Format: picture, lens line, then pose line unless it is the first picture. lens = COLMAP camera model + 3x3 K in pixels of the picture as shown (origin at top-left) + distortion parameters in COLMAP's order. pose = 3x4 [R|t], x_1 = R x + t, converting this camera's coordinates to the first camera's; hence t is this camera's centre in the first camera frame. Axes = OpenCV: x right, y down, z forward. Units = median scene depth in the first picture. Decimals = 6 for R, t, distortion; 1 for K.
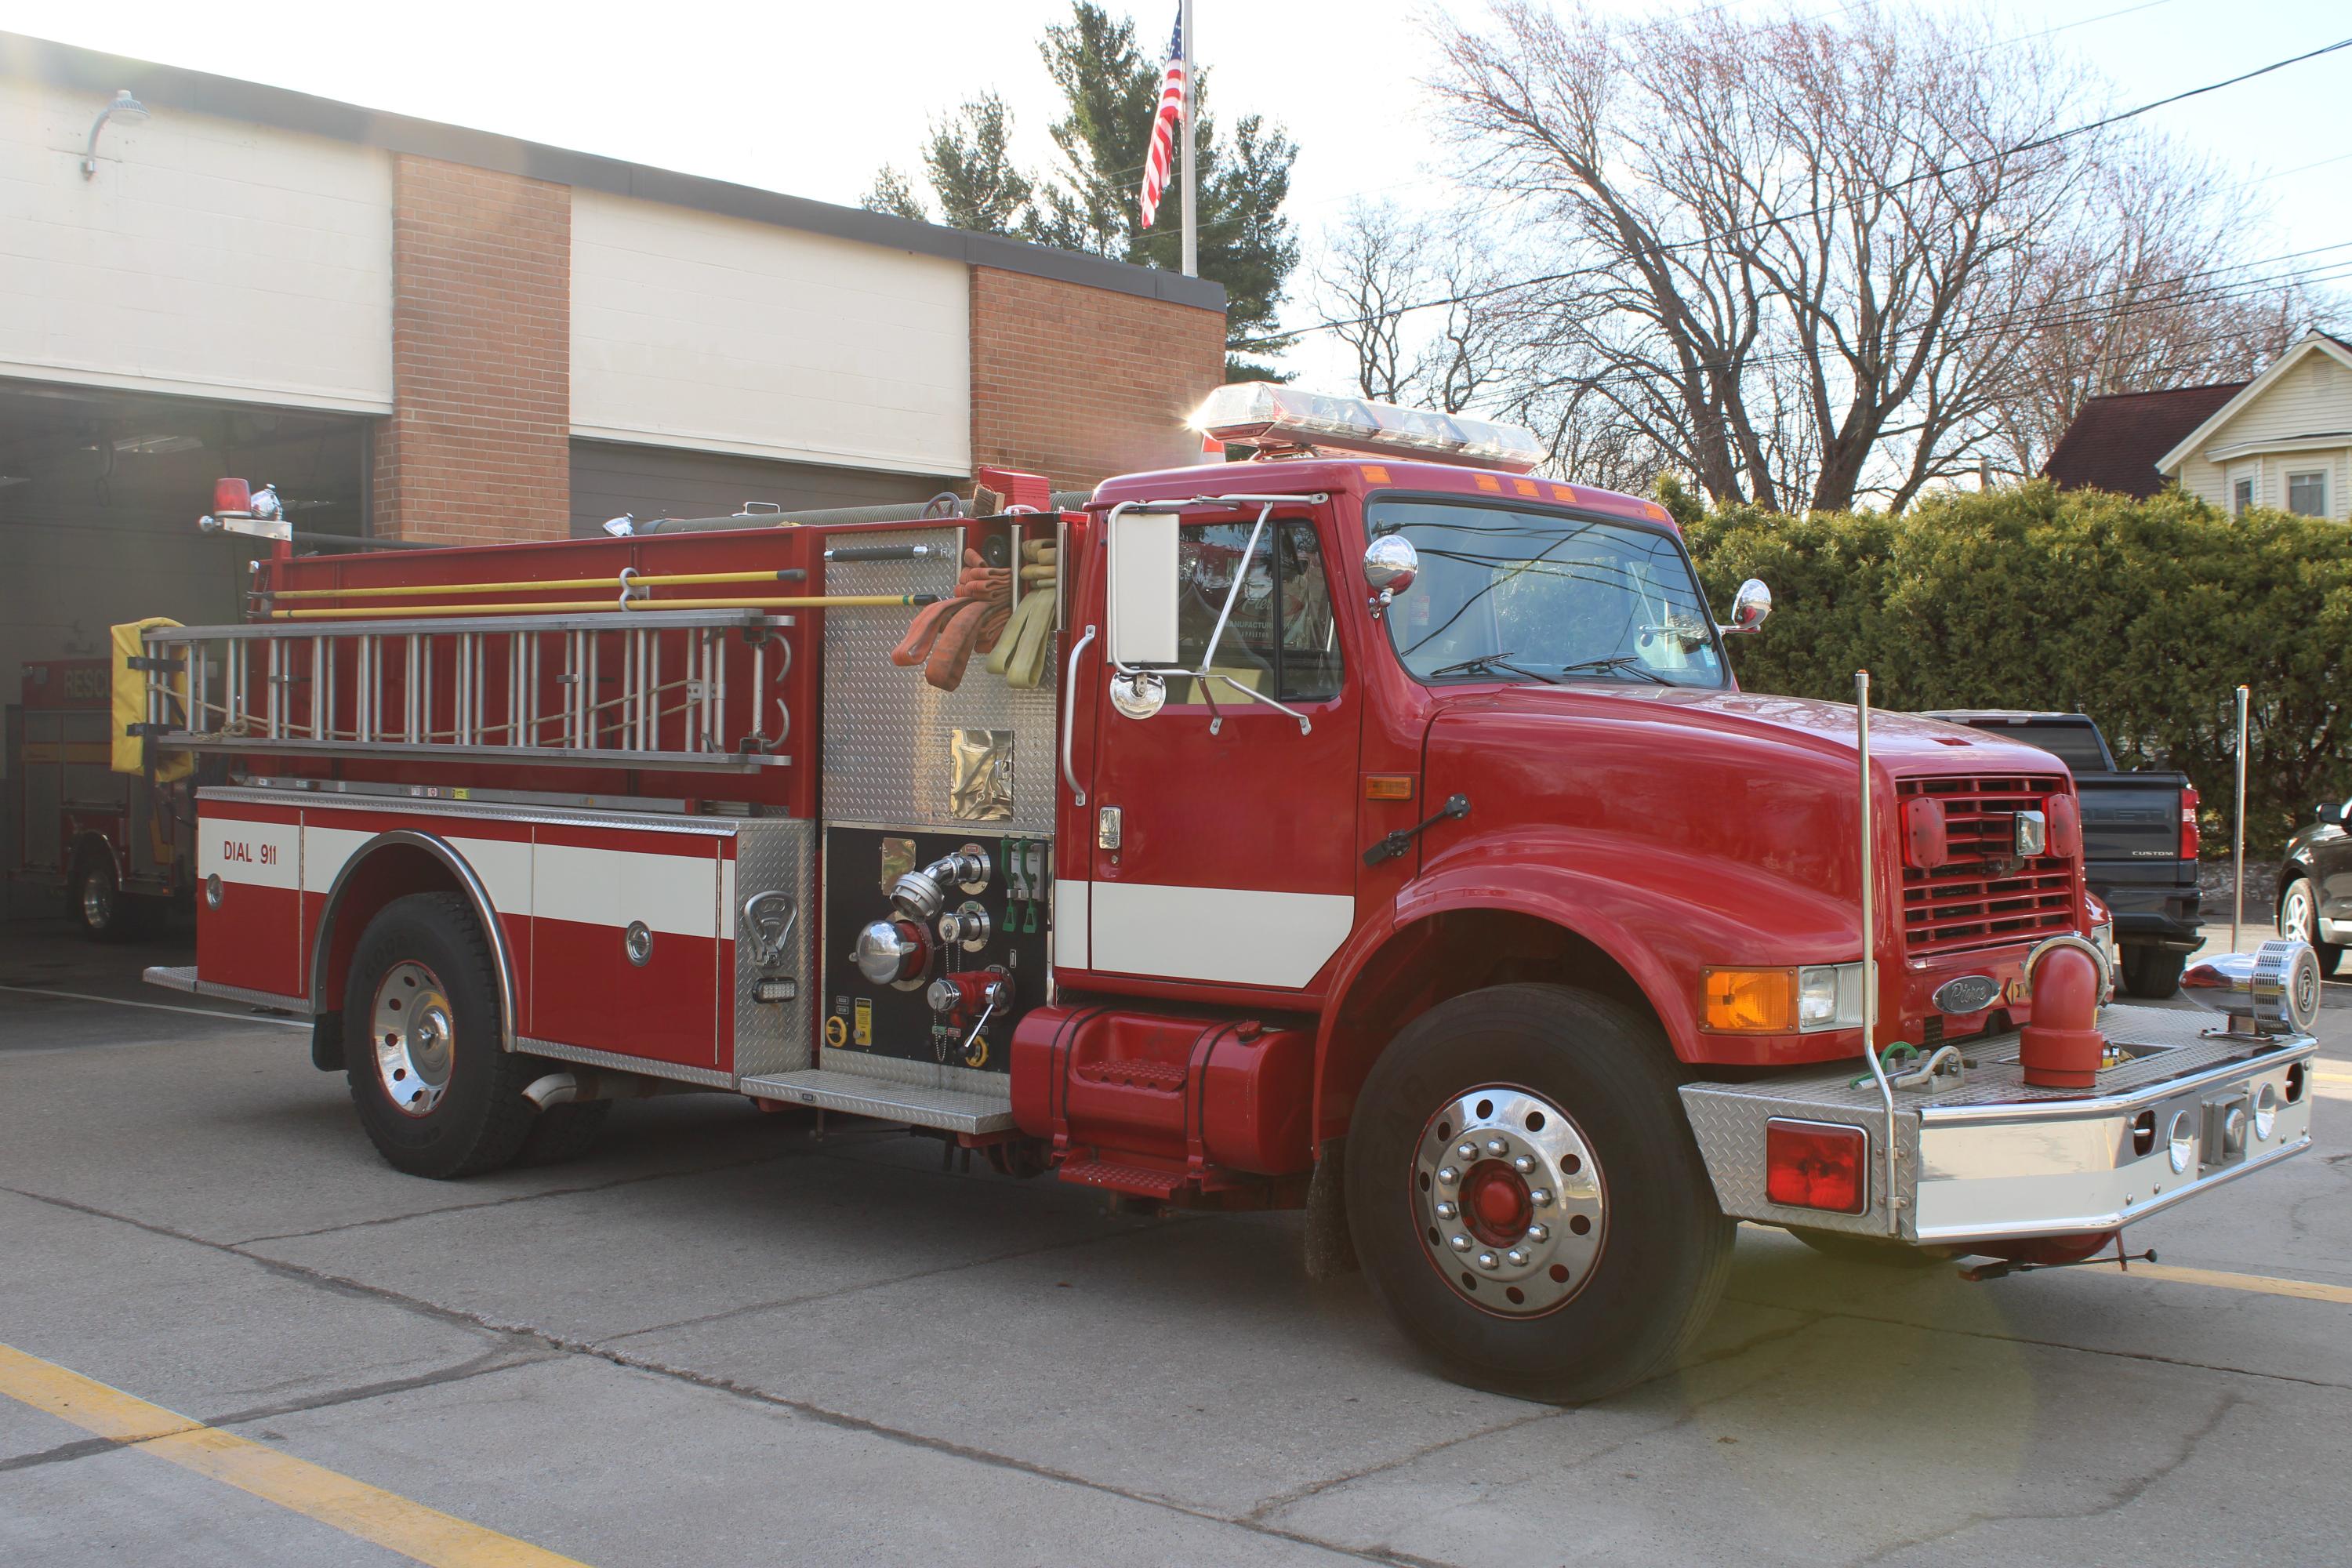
lens RADIAL K [[2485.9, 0, 1166.2], [0, 2485.9, 788.3], [0, 0, 1]] dist [-0.118694, 0.148844]
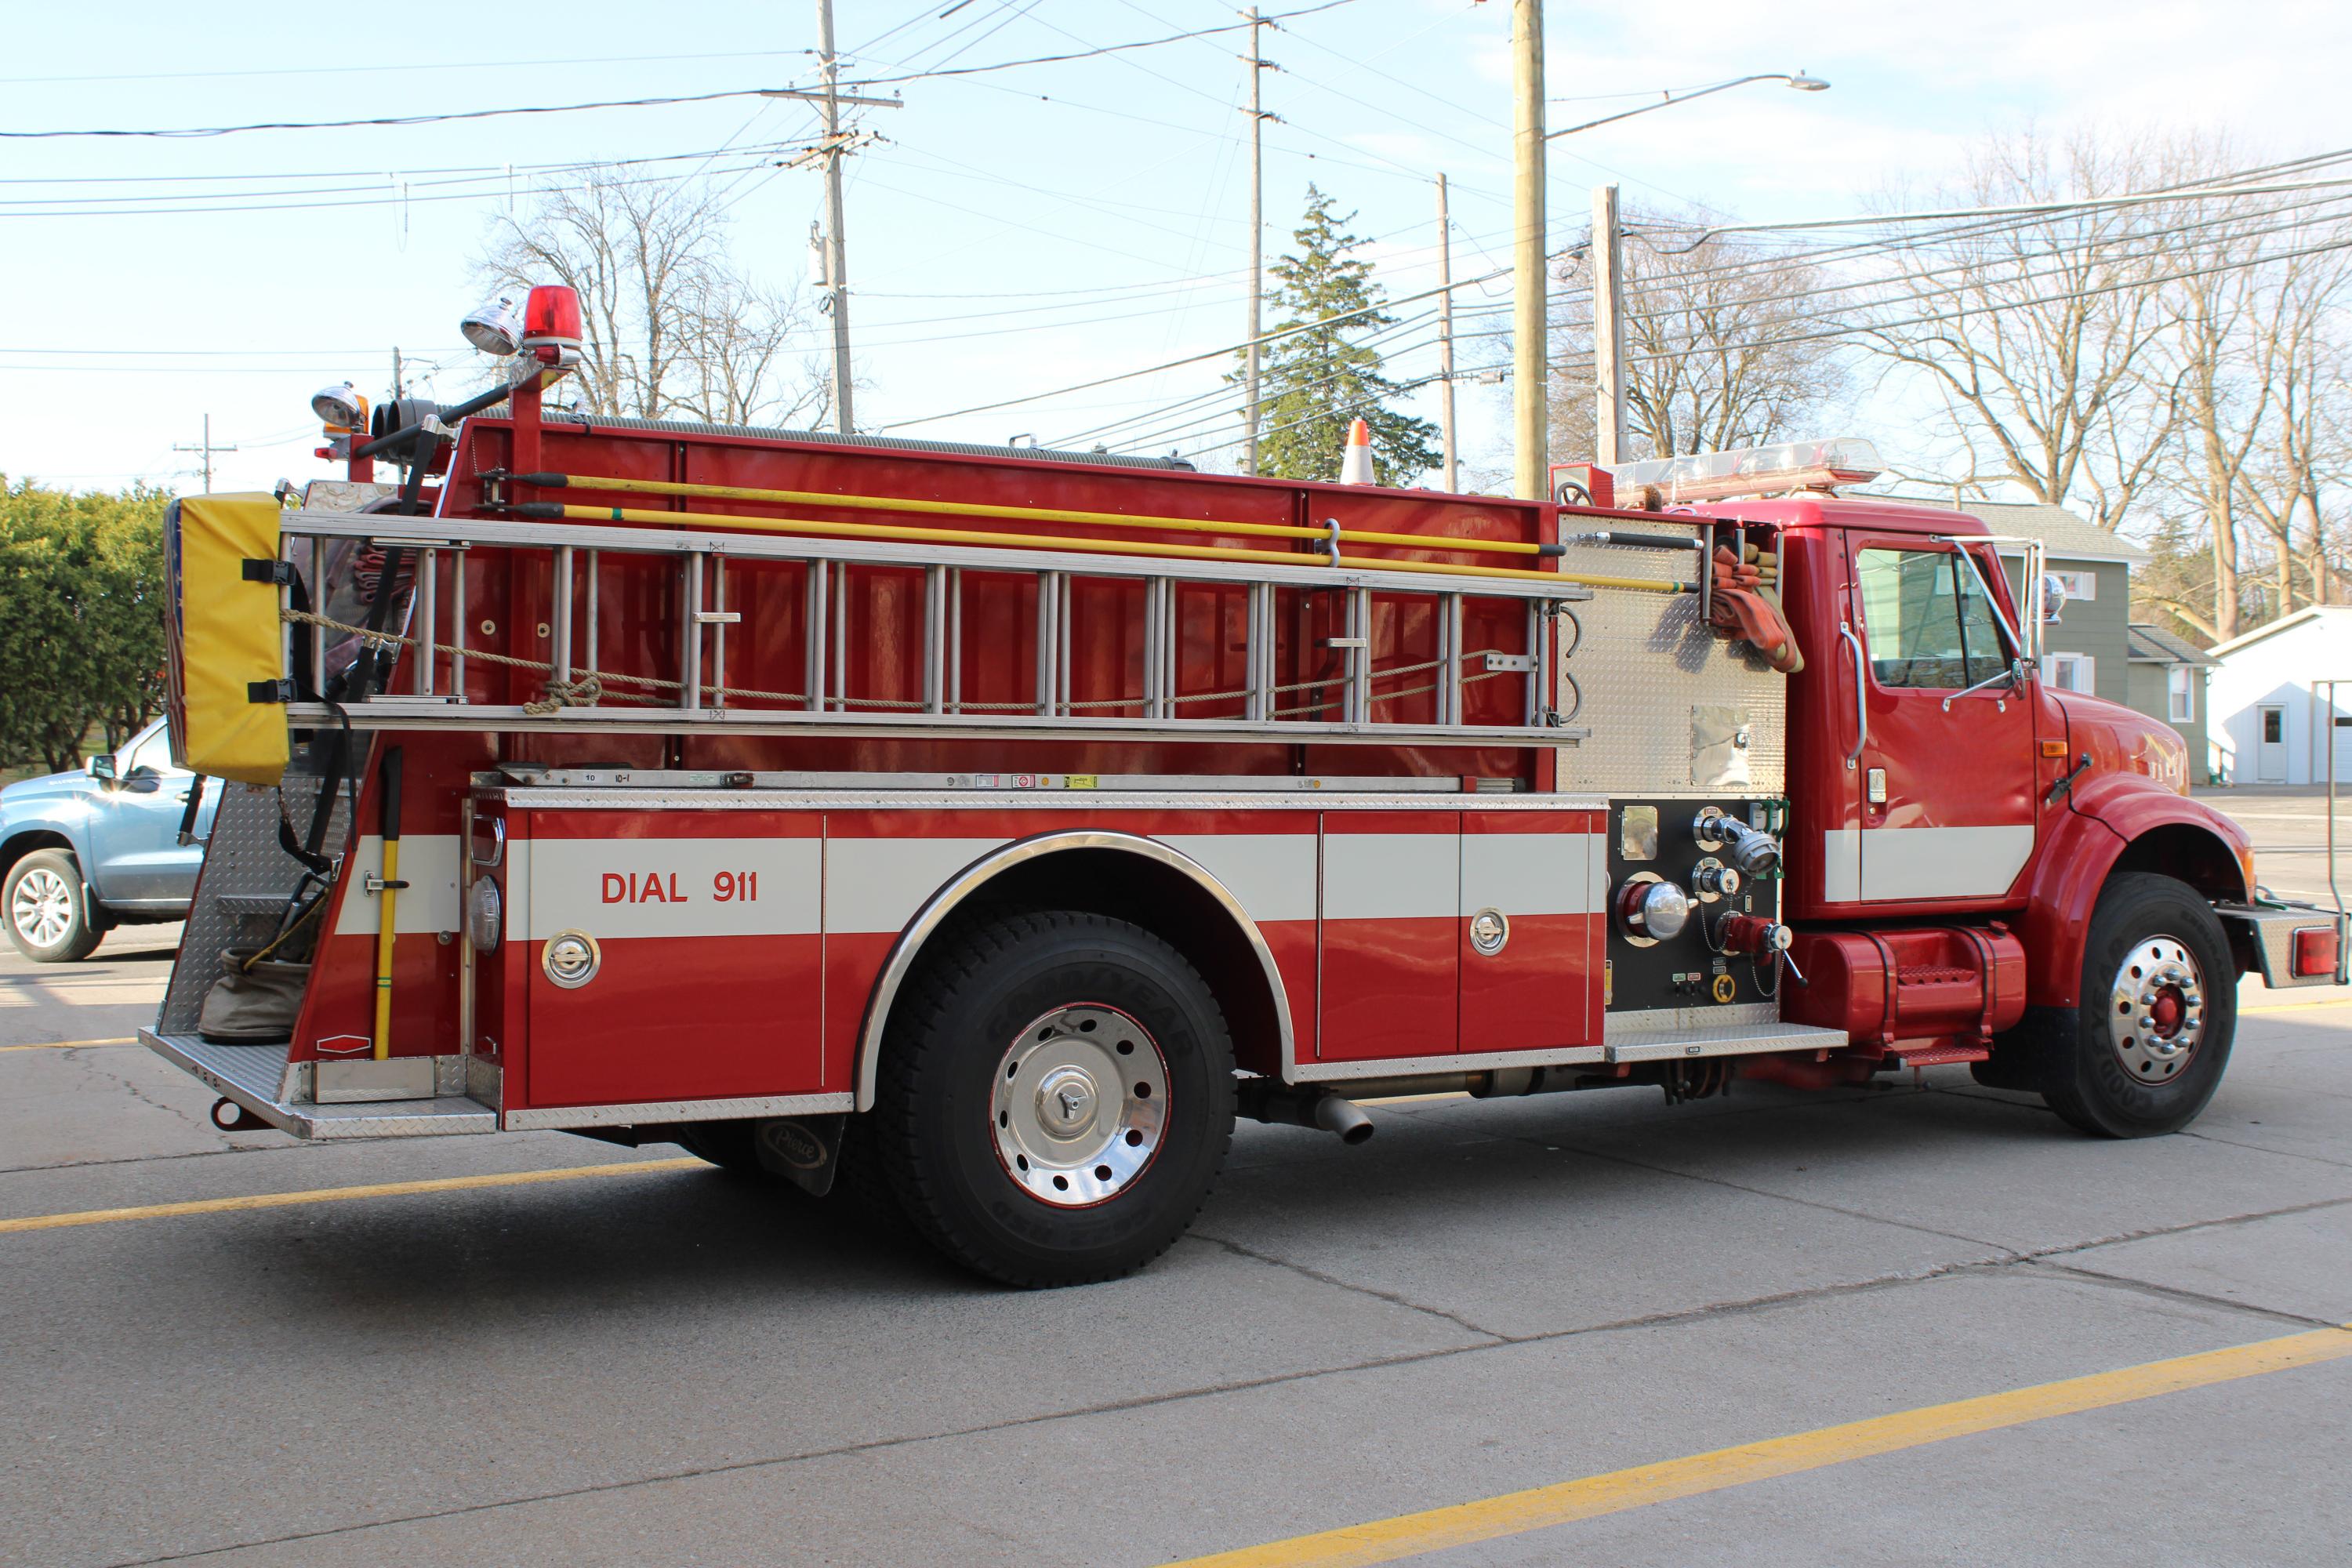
lens RADIAL K [[2632.3, 0, 1151.0], [0, 2632.3, 773.6], [0, 0, 1]] dist [-0.082509, 0.022578]
pose [[0.304875, -0.019289, 0.952197, -0.974639], [0.018601, 0.999725, 0.014297, -0.010772], [-0.952211, 0.013353, 0.305150, 0.665055]]
